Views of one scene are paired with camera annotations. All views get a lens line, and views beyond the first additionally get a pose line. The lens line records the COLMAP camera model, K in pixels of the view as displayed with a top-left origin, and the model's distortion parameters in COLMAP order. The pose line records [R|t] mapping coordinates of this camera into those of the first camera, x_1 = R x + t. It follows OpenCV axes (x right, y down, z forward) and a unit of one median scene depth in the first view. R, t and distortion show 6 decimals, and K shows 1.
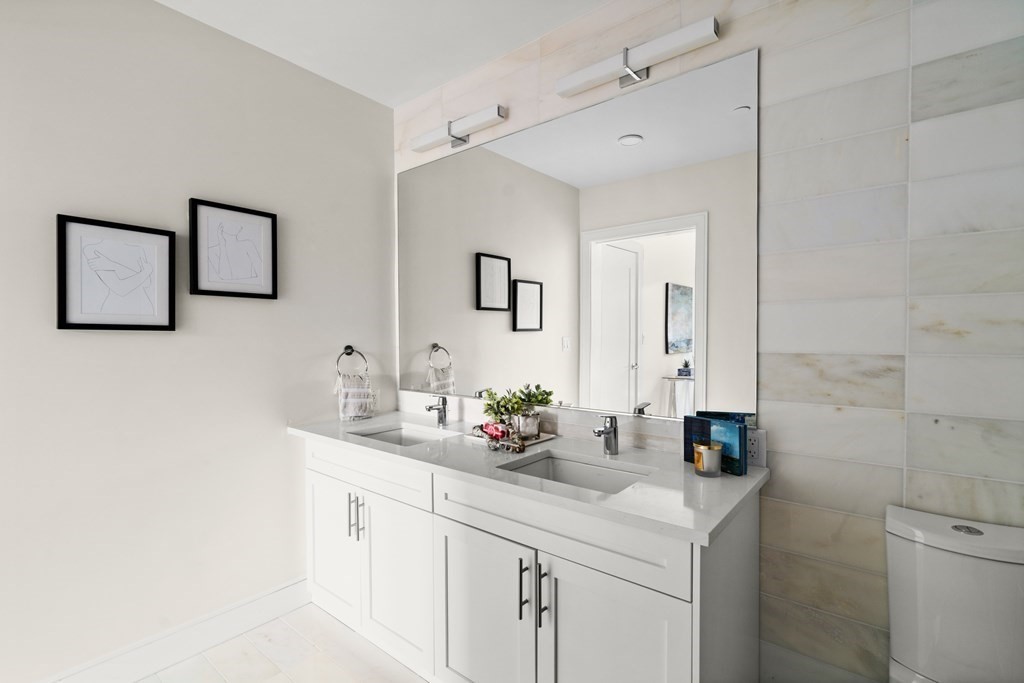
lens RADIAL K [[466.1, 0, 512.8], [0, 466.1, 333.6], [0, 0, 1]] dist [-0.000460, 0.000100]
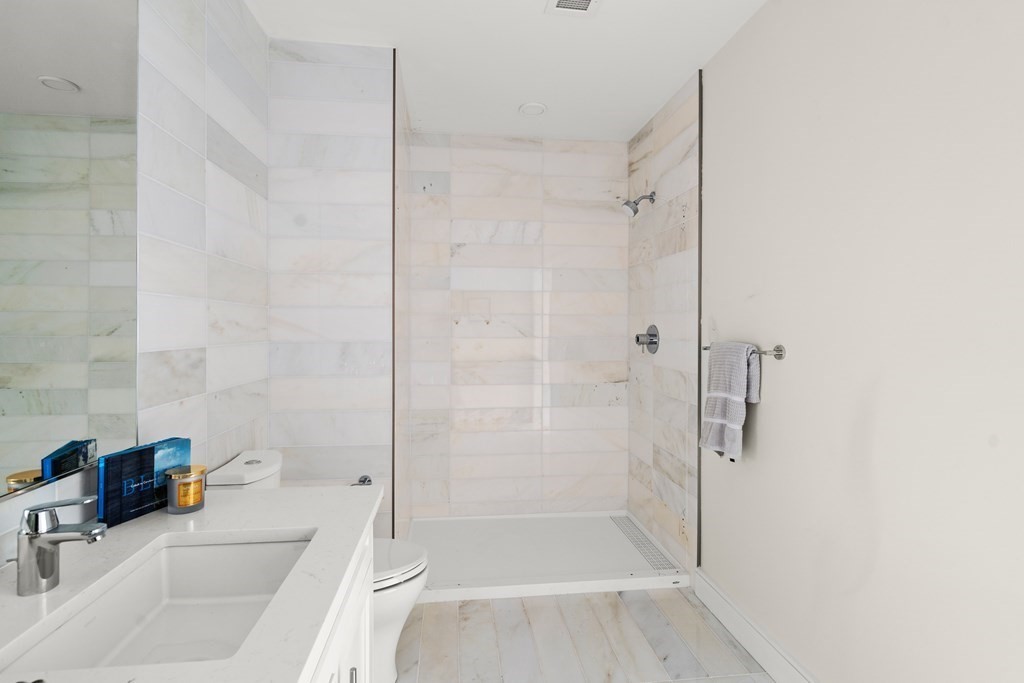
lens RADIAL K [[481.3, 0, 514.3], [0, 481.3, 324.9], [0, 0, 1]] dist [-0.004717, 0.000076]
pose [[-0.721584, 0.008427, 0.692275, -0.570636], [-0.000700, 0.999917, -0.012901, 0.002909], [-0.692326, -0.009794, -0.721518, 1.269250]]
